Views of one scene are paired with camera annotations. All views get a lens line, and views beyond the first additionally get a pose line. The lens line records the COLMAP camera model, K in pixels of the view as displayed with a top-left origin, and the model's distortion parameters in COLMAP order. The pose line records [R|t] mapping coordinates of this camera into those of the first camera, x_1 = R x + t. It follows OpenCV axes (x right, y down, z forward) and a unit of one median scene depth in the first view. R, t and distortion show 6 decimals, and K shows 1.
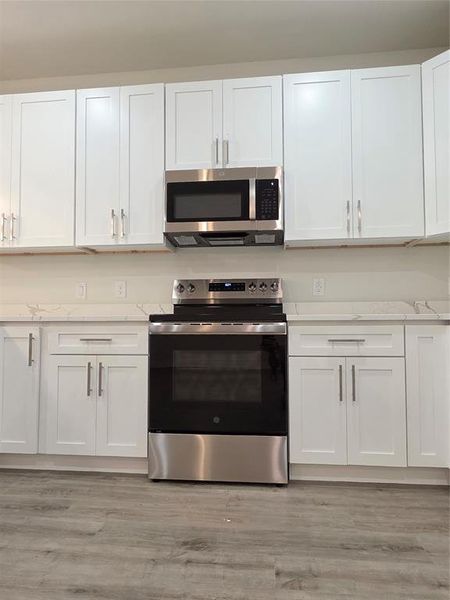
lens RADIAL K [[399.4, 0, 219.9], [0, 399.4, 308.2], [0, 0, 1]] dist [0.009083, -0.010531]
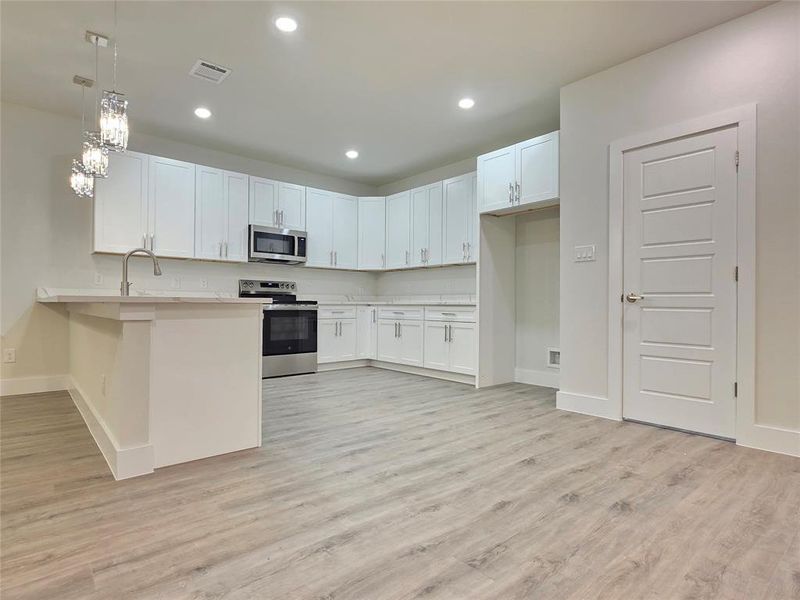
lens RADIAL K [[438.4, 0, 403.2], [0, 438.4, 294.0], [0, 0, 1]] dist [0.007738, 0.000485]
pose [[0.668644, 0.024097, 0.743192, -1.353225], [-0.030718, 0.999517, -0.004771, -0.027534], [-0.742948, -0.019639, 0.669061, -1.047521]]
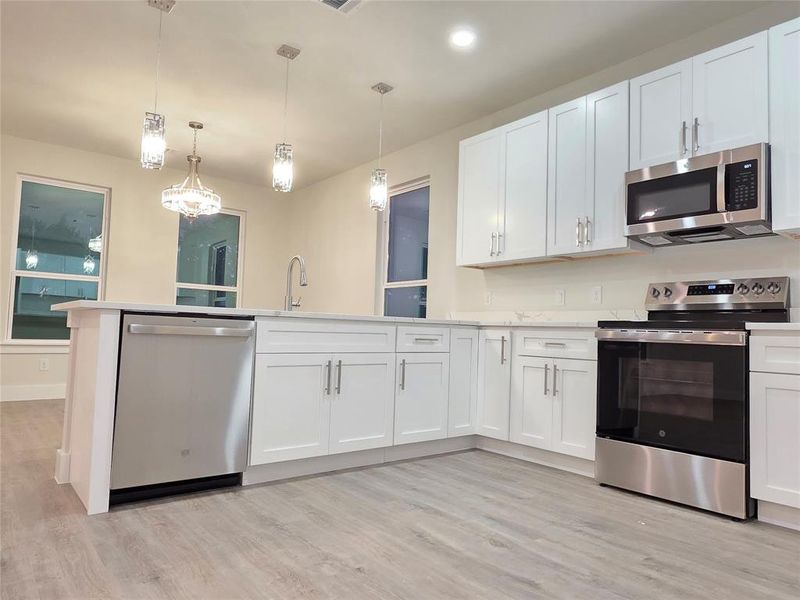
lens RADIAL K [[532.6, 0, 416.3], [0, 532.6, 298.3], [0, 0, 1]] dist [0.009083, -0.010531]
pose [[0.720703, -0.020210, -0.692949, 0.432410], [-0.001518, 0.999527, -0.030730, 0.000638], [0.693242, 0.023199, 0.720331, -0.302881]]
